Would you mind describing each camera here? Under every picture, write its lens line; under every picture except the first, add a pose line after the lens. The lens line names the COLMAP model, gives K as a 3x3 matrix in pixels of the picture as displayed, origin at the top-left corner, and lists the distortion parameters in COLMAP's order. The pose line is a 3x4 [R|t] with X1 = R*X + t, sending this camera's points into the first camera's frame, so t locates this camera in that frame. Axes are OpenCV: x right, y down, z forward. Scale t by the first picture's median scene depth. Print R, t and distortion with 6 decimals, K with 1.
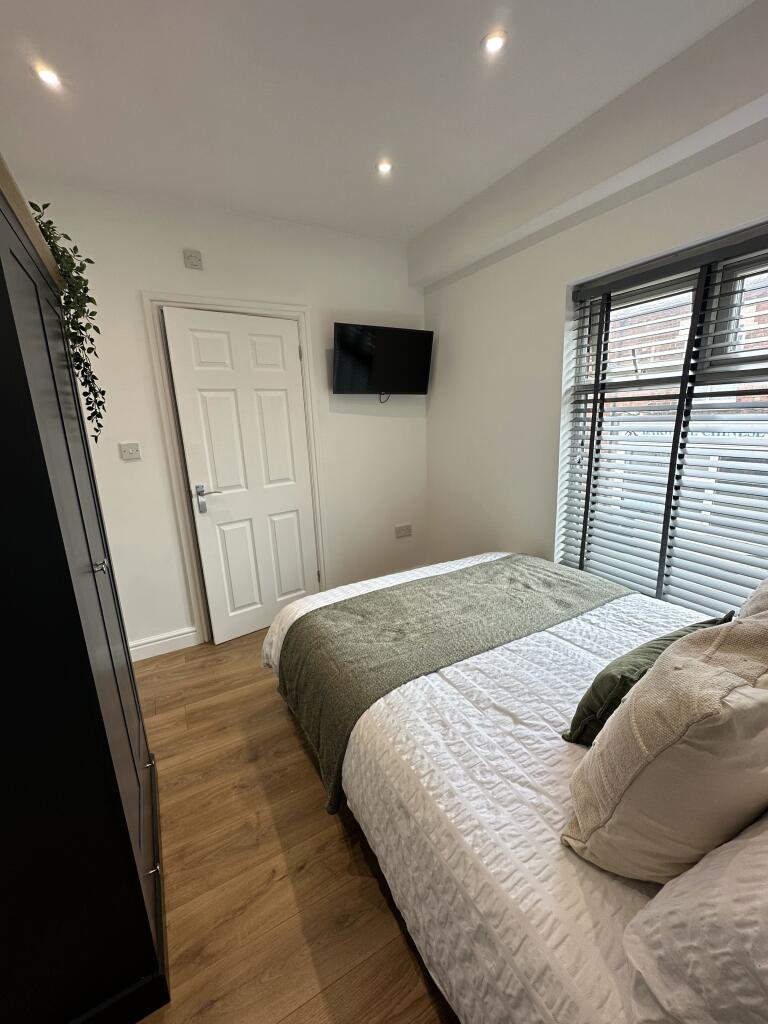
lens RADIAL K [[413.6, 0, 384.0], [0, 413.6, 512.0], [0, 0, 1]] dist [-0.001589, -0.000129]
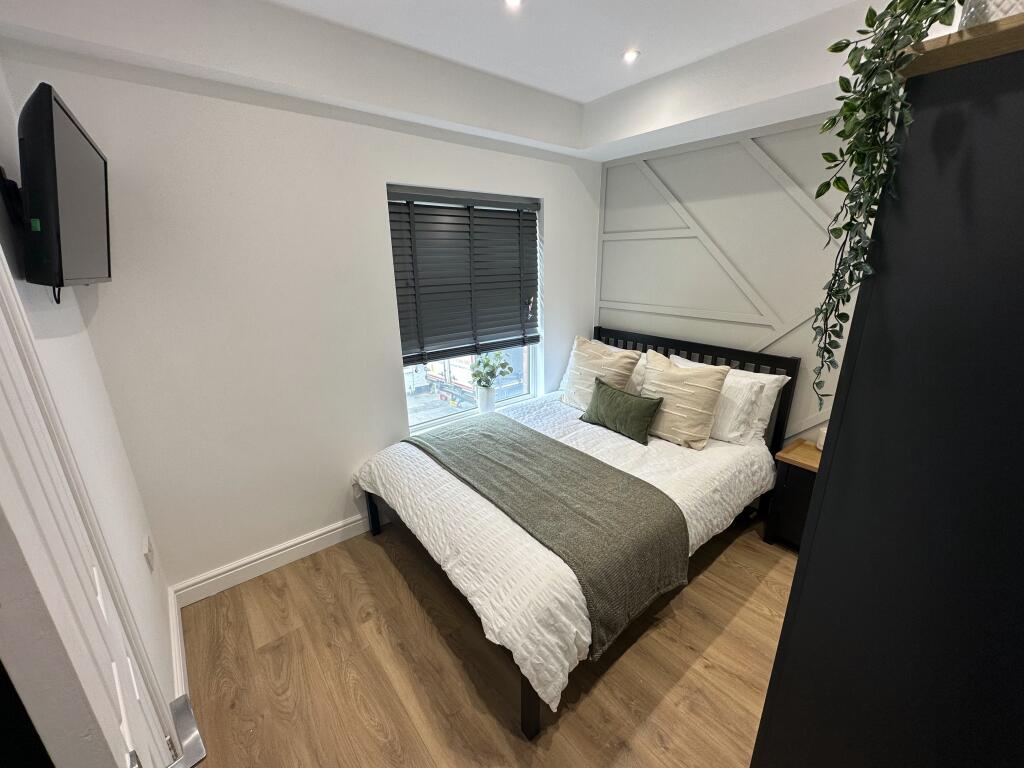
lens RADIAL K [[413.6, 0, 505.3], [0, 413.6, 384.9], [0, 0, 1]] dist [-0.001589, -0.000129]
pose [[-0.183948, -0.236035, 0.954175, -1.053473], [0.243323, 0.929592, 0.276862, -0.412932], [-0.952343, 0.283101, -0.113564, 1.338378]]
